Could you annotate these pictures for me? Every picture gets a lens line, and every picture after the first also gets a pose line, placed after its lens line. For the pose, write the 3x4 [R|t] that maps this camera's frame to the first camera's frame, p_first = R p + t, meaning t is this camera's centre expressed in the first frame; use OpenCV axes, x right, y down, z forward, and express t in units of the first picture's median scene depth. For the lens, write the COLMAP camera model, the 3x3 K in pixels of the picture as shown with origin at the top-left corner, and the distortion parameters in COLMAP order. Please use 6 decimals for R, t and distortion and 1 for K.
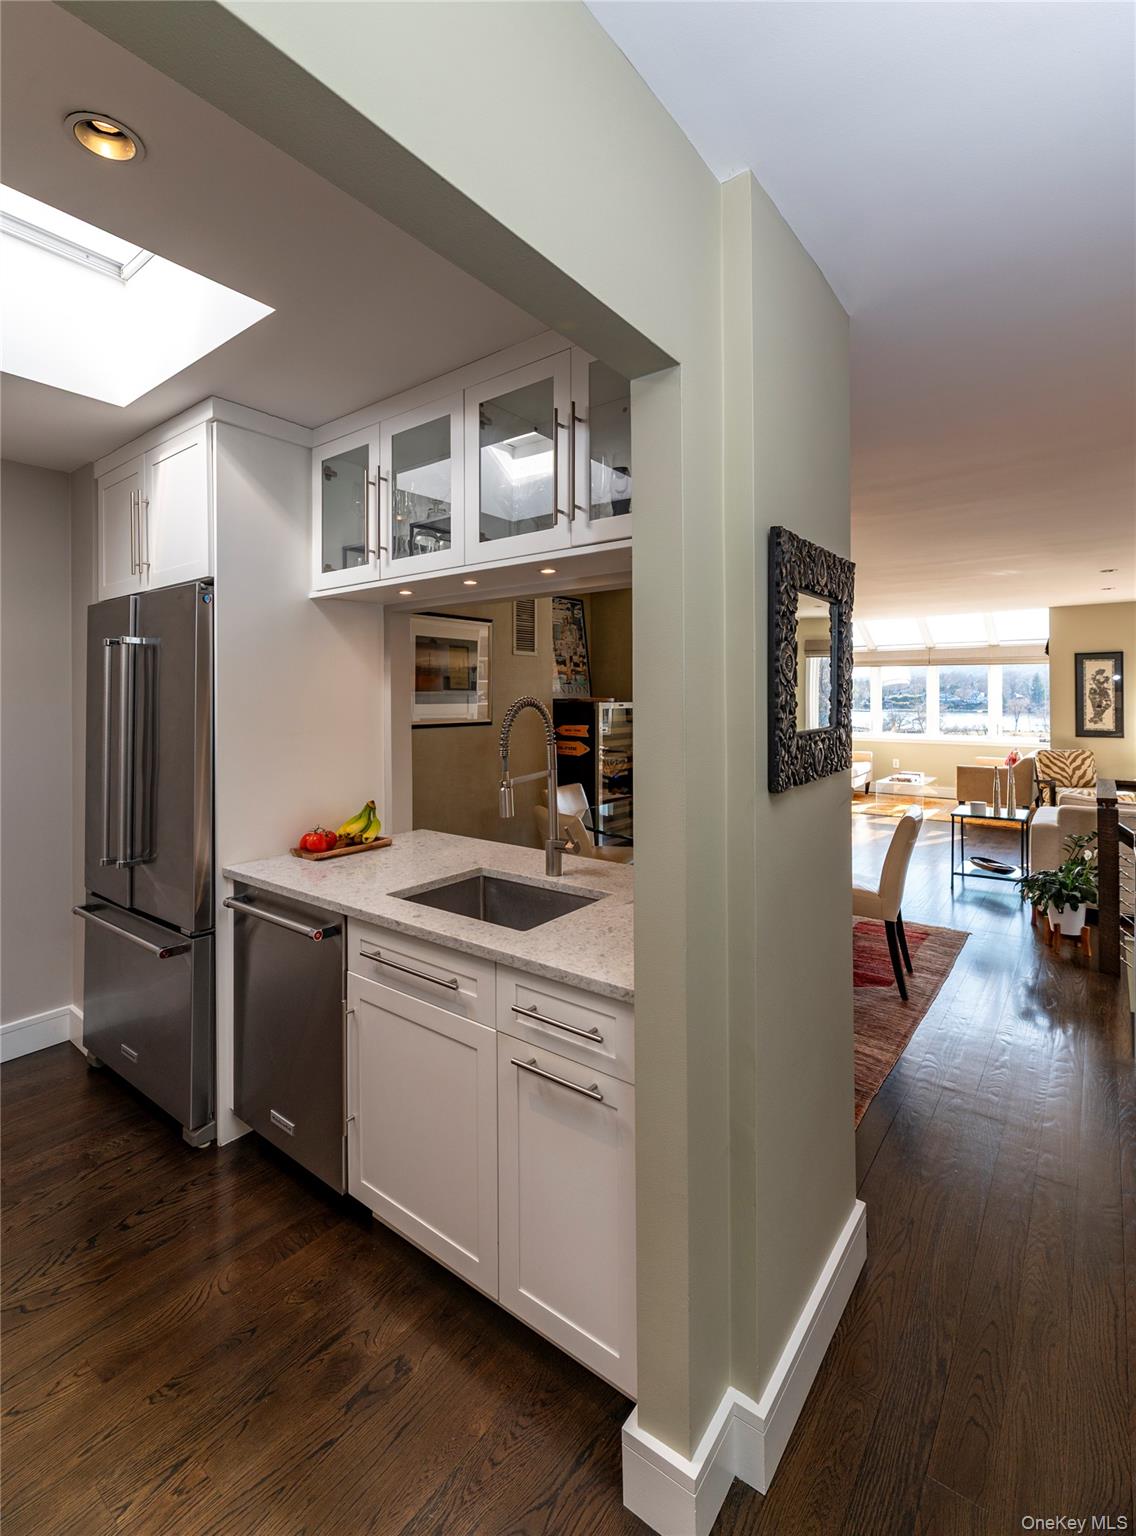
lens RADIAL K [[693.6, 0, 570.1], [0, 693.6, 694.3], [0, 0, 1]] dist [-0.000032, 0.000034]
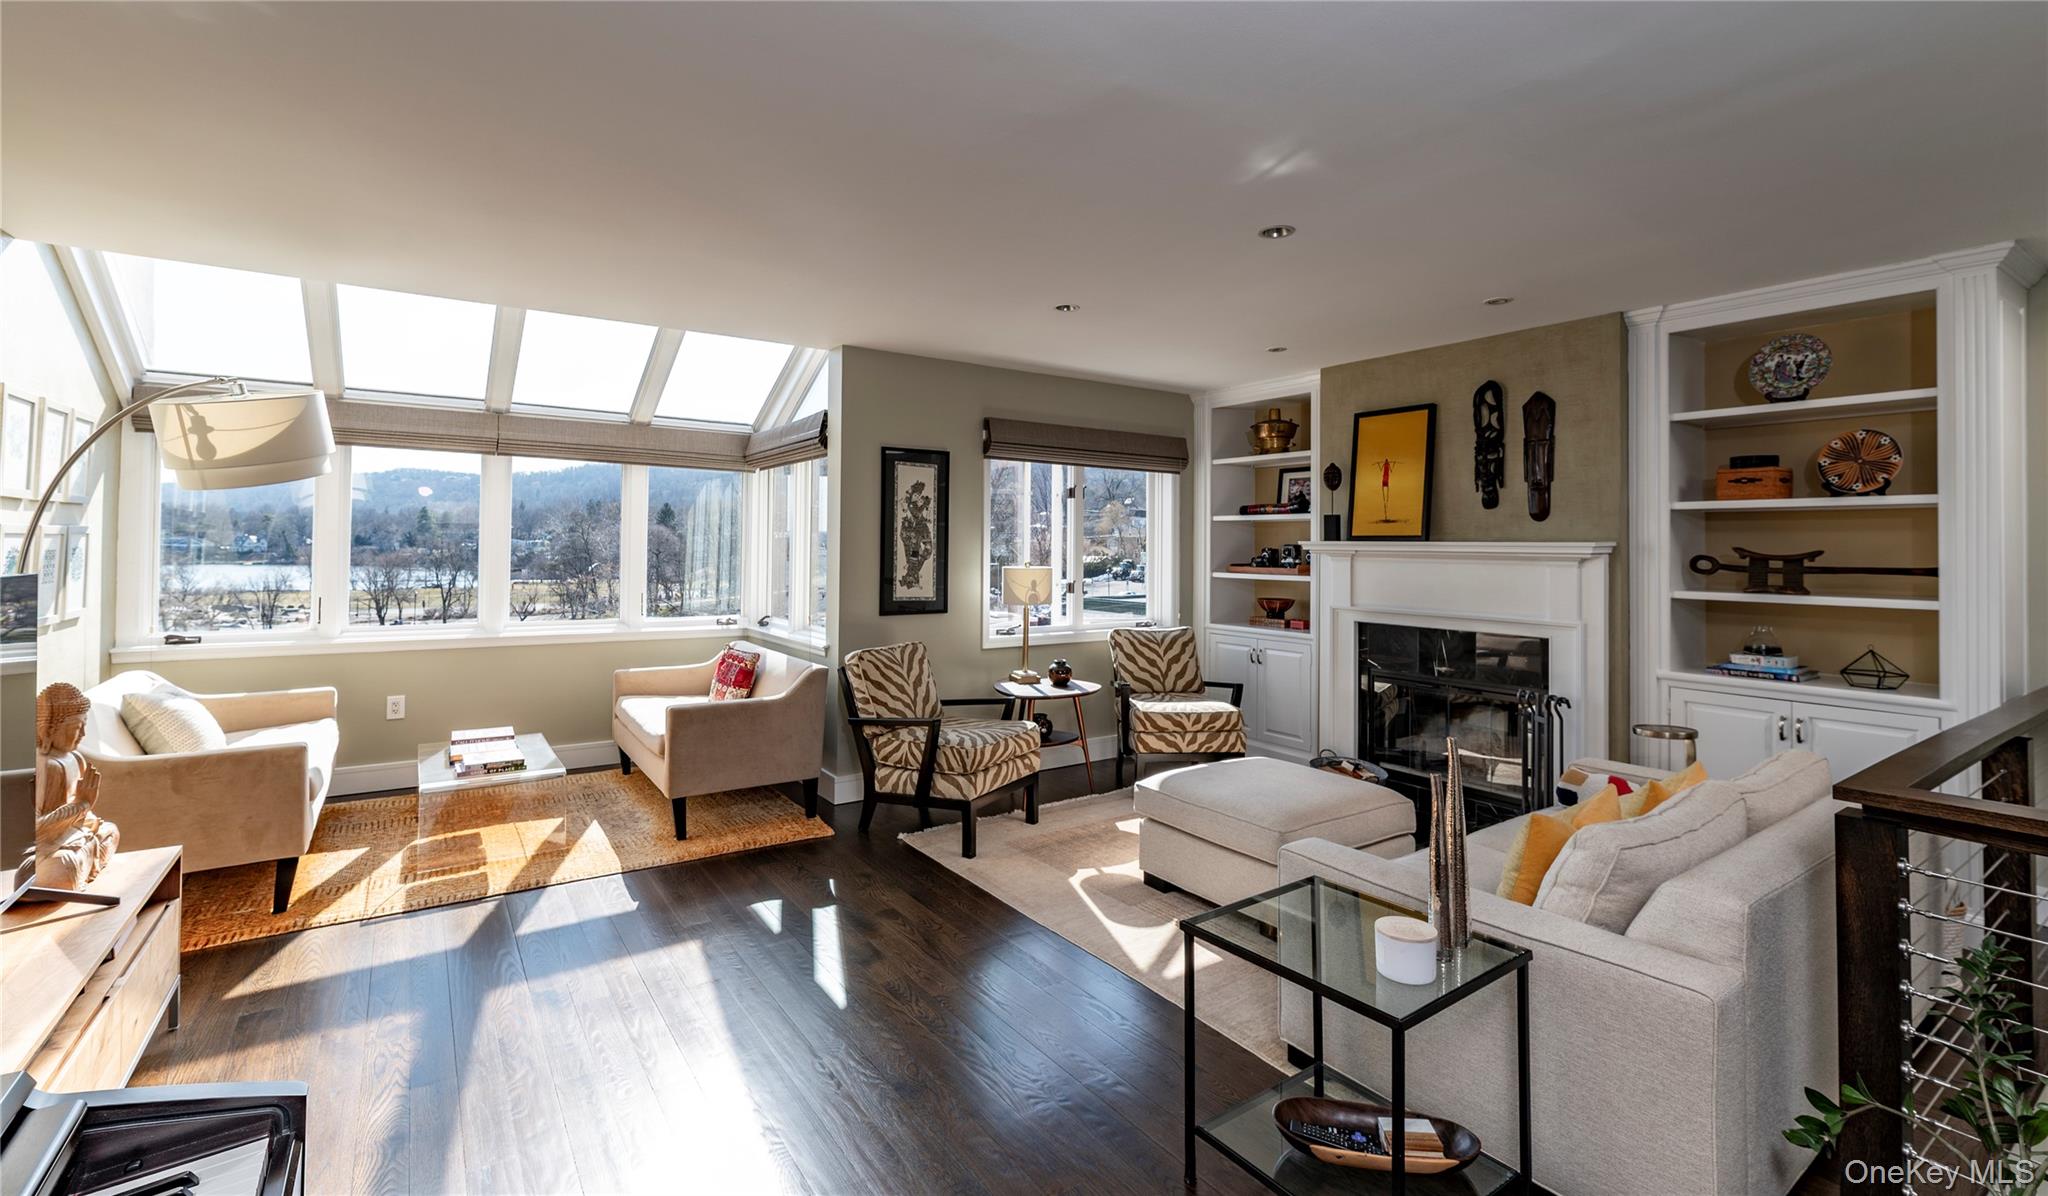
lens RADIAL K [[911.0, 0, 1030.4], [0, 911.0, 529.6], [0, 0, 1]] dist [-0.000304, -0.000497]
pose [[0.299444, 0.022286, 0.953854, 0.143043], [-0.017411, 0.999688, -0.017891, 0.009947], [-0.953955, -0.011251, 0.299739, 0.716353]]
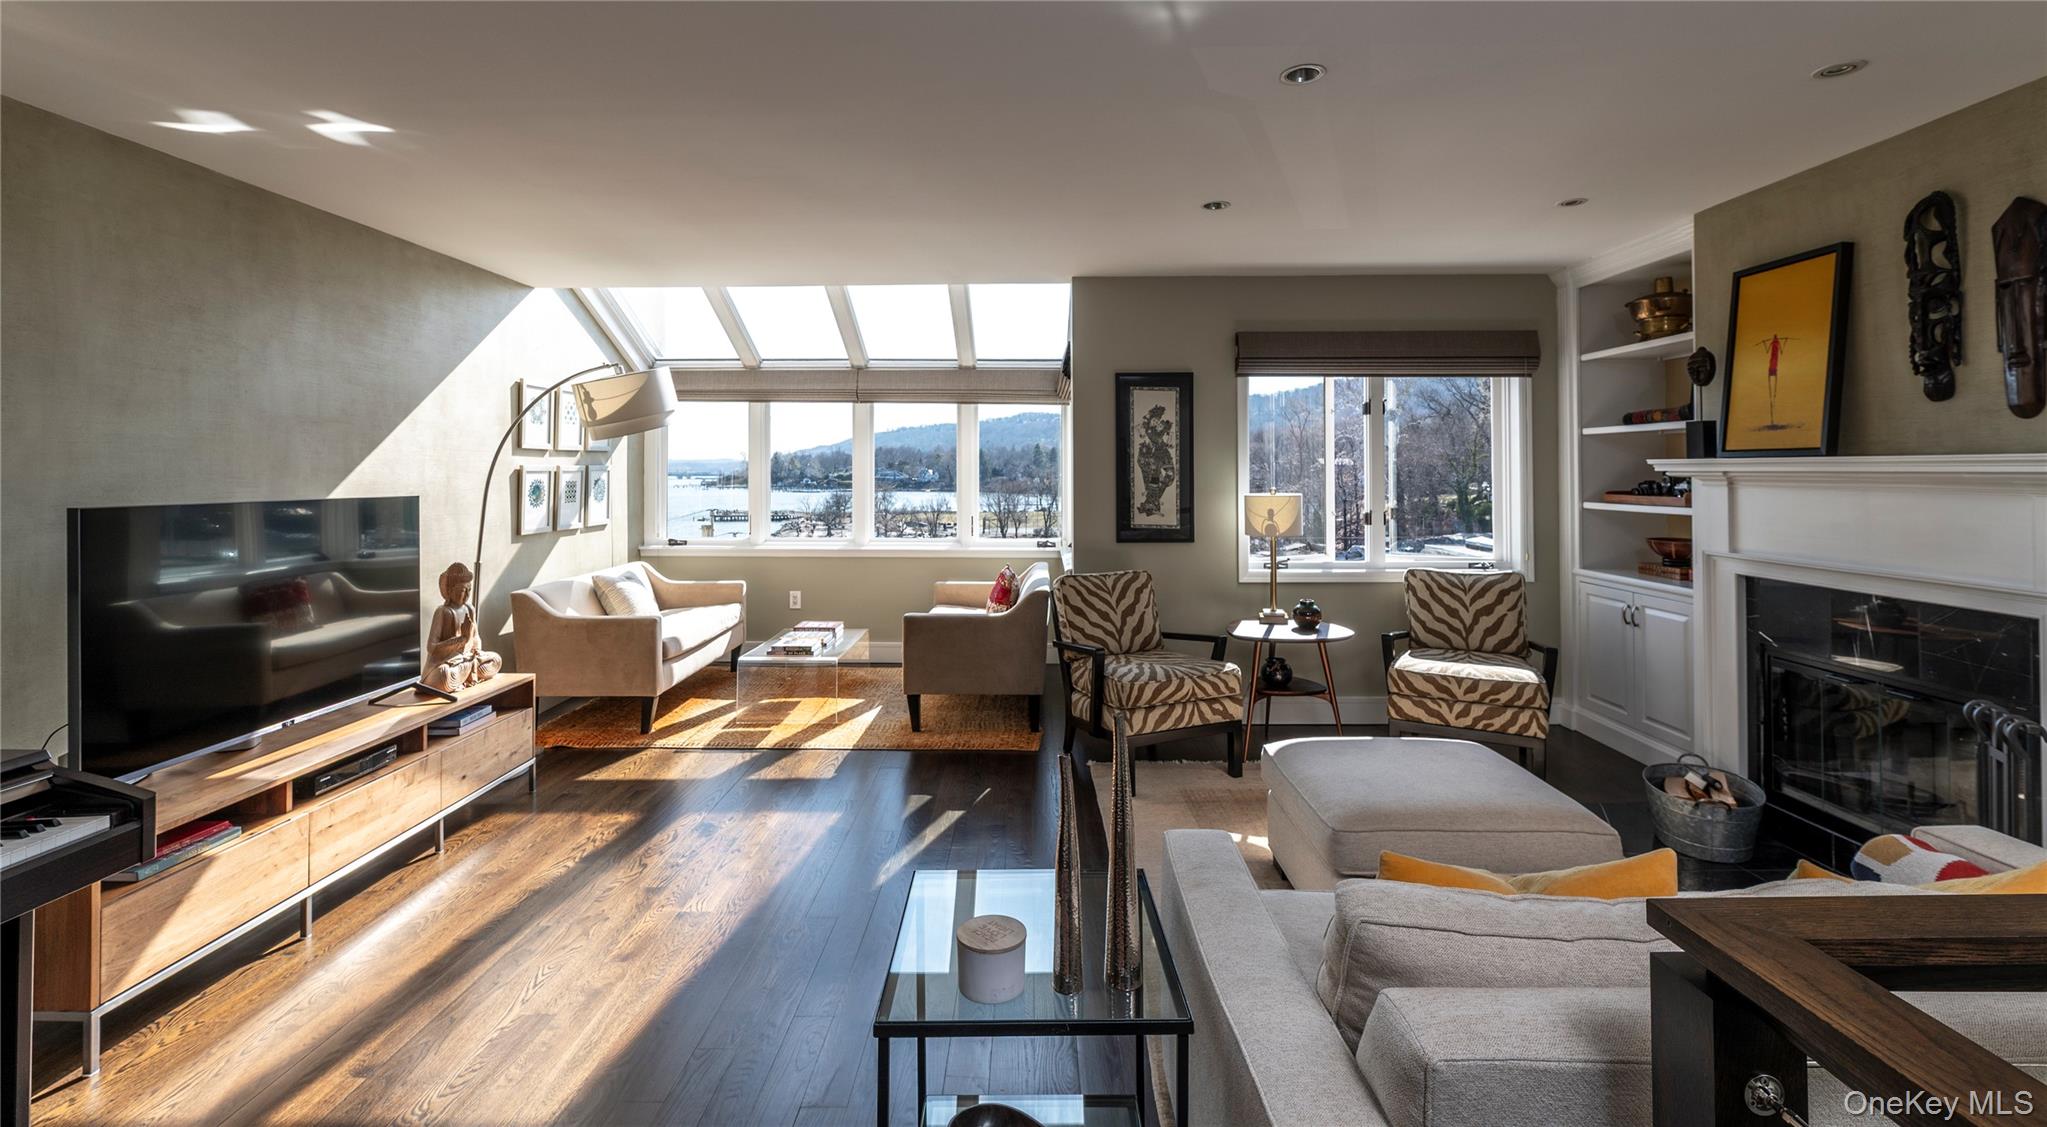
lens RADIAL K [[907.4, 0, 1017.5], [0, 907.4, 459.0], [0, 0, 1]] dist [-0.000581, -0.000464]
pose [[0.804183, 0.007887, 0.594330, 0.292694], [-0.003175, 0.999955, -0.008974, 0.008089], [-0.594374, 0.005330, 0.804171, 0.531487]]
